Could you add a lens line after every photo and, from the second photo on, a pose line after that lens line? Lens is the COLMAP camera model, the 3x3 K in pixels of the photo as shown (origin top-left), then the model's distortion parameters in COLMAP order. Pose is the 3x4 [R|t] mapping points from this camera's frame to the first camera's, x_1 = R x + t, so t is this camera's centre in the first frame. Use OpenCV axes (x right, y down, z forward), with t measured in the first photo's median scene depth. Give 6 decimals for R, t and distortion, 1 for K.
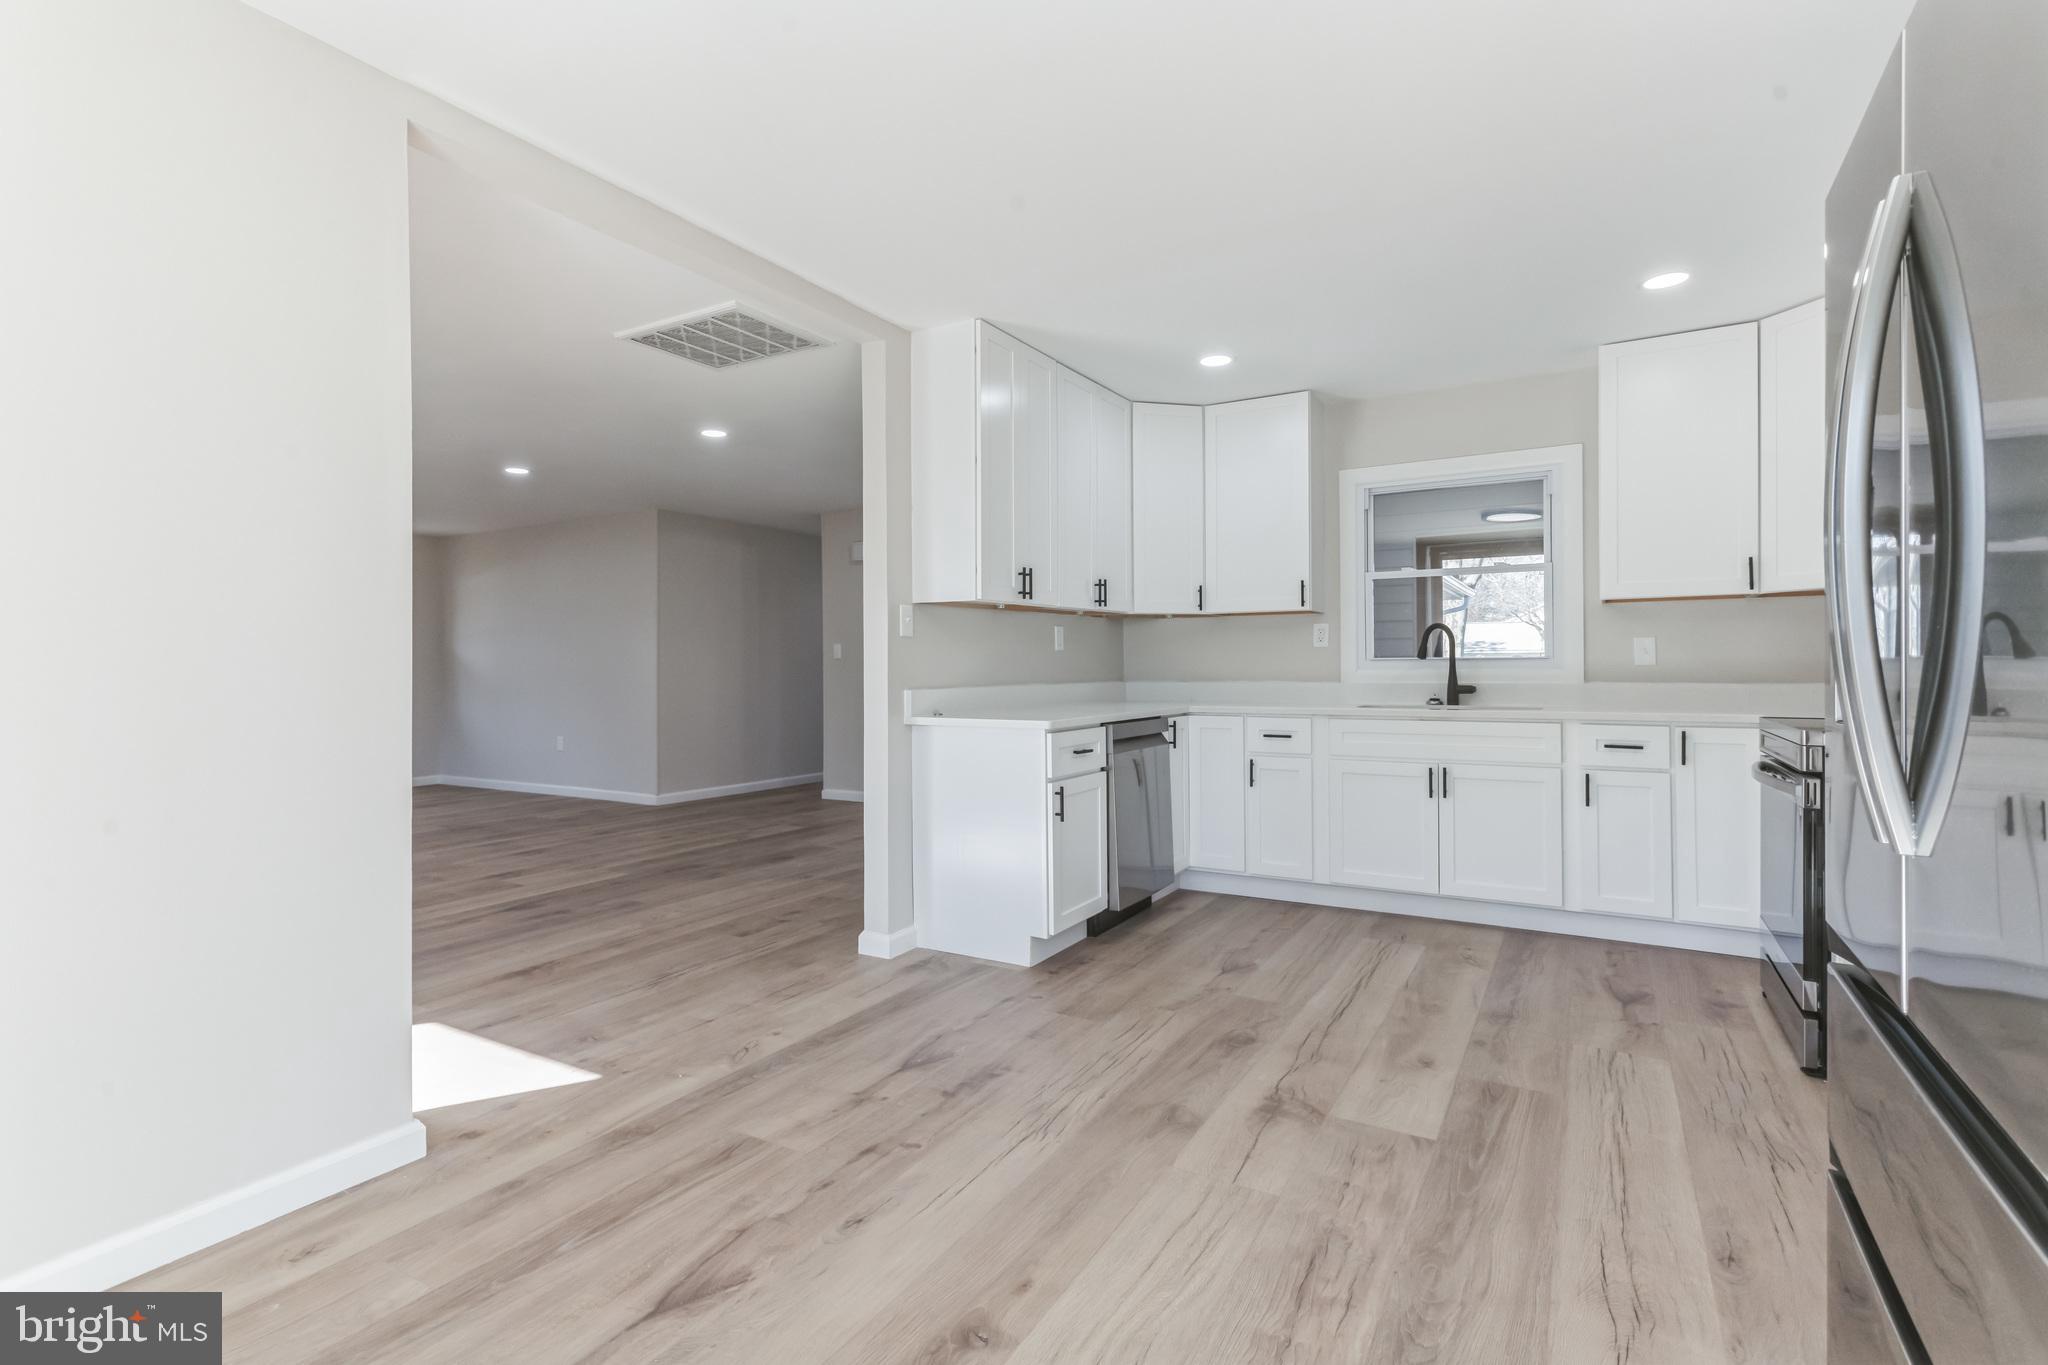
lens RADIAL K [[980.0, 0, 1063.3], [0, 980.0, 659.2], [0, 0, 1]] dist [0.014341, -0.001783]
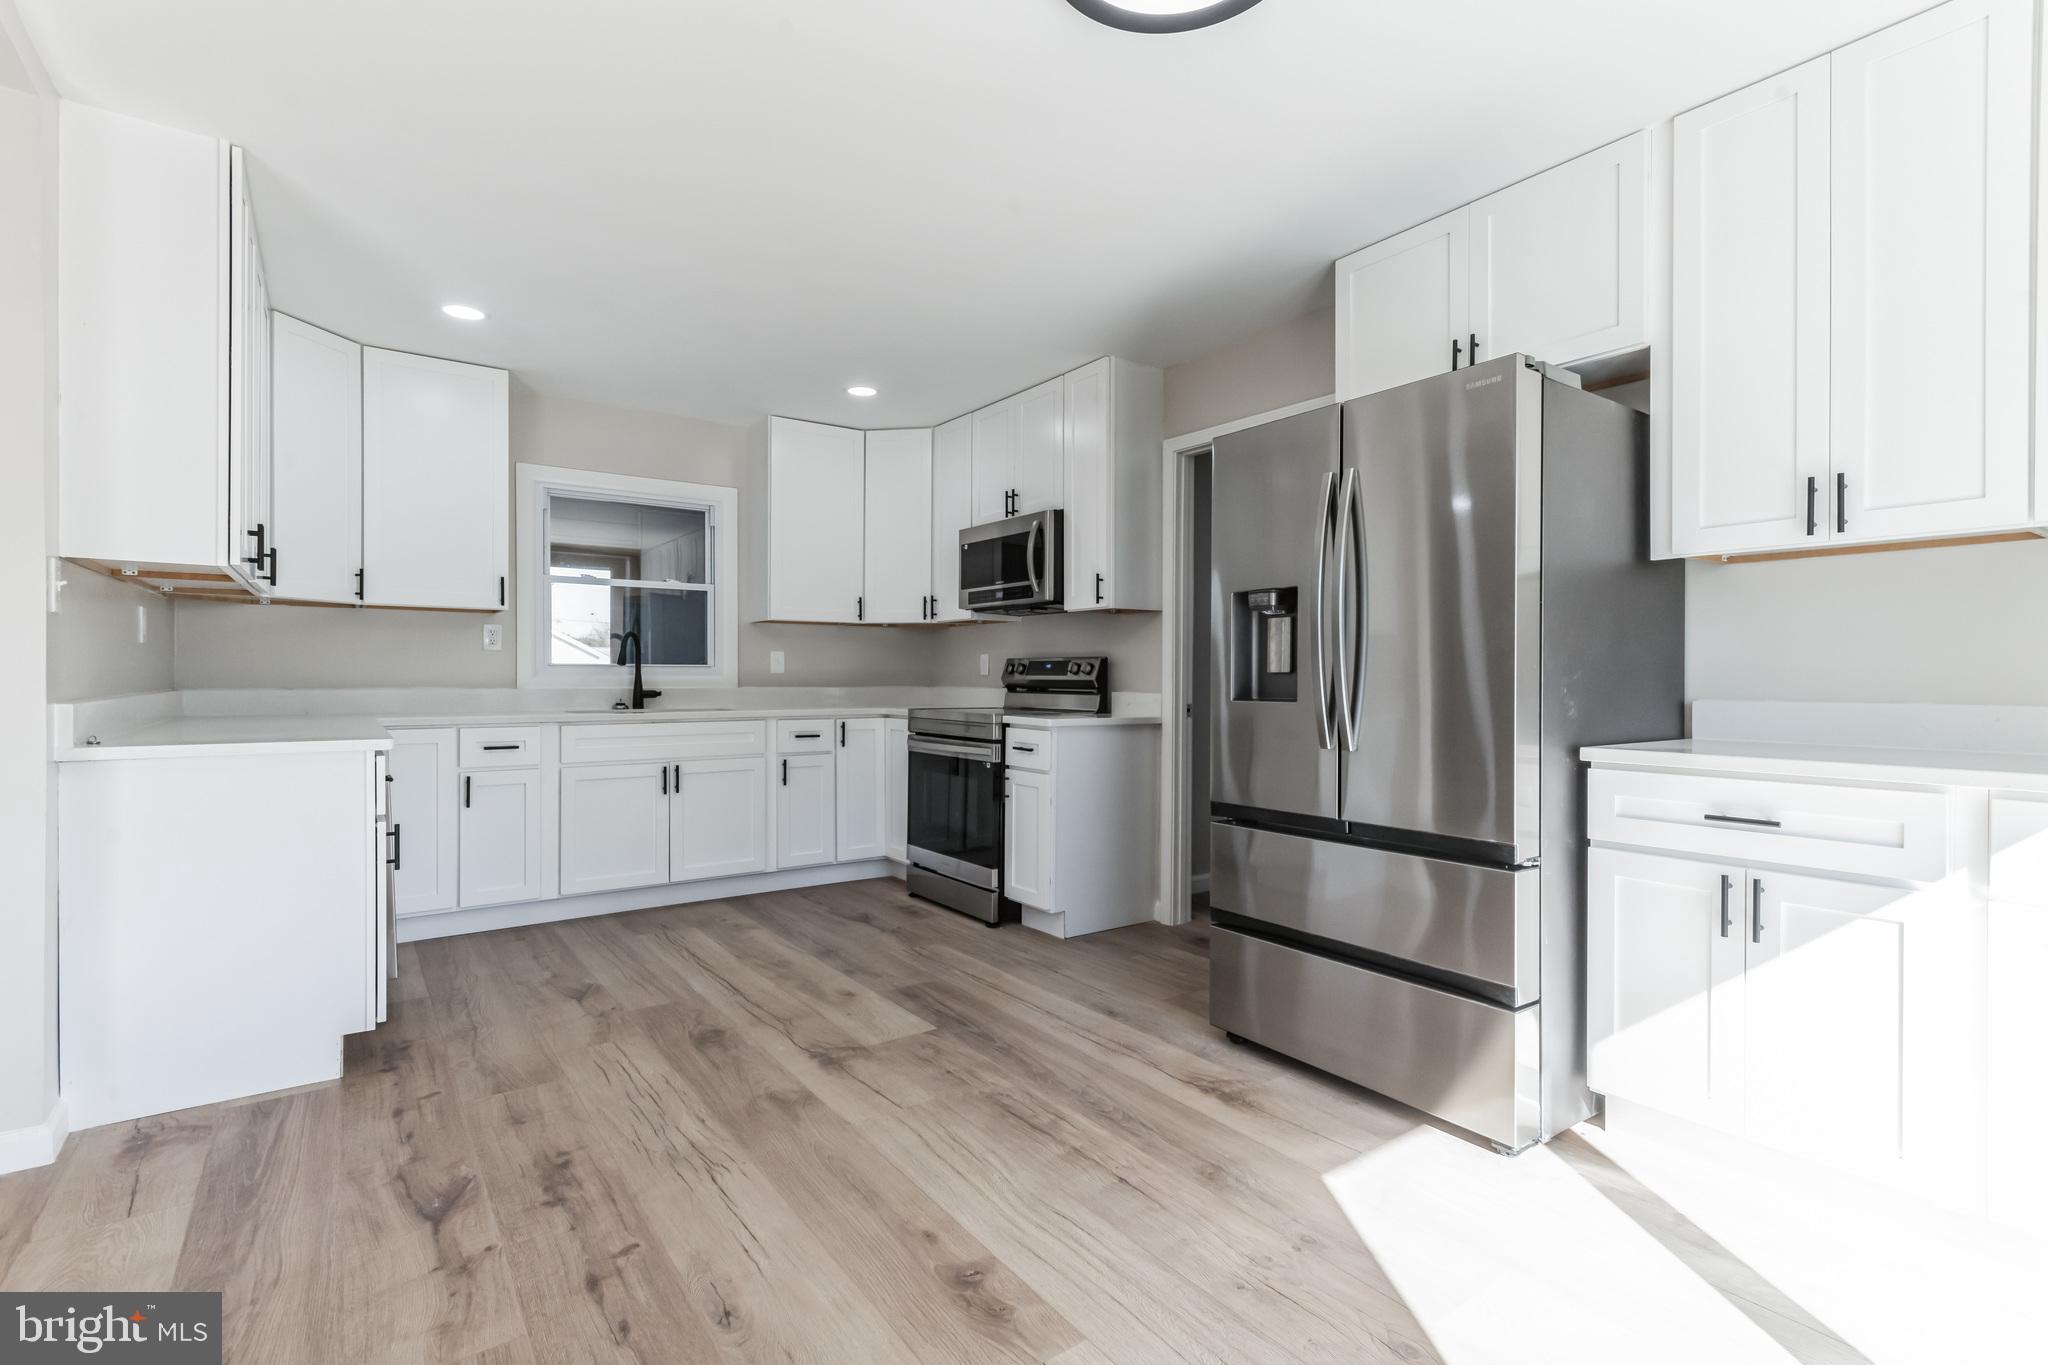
lens RADIAL K [[980.0, 0, 1009.9], [0, 980.0, 678.0], [0, 0, 1]] dist [0.014341, -0.001783]
pose [[0.387505, 0.005707, 0.921850, -0.645489], [-0.014711, 0.999892, -0.000006, 0.010717], [-0.921750, -0.013559, 0.387547, 0.320936]]
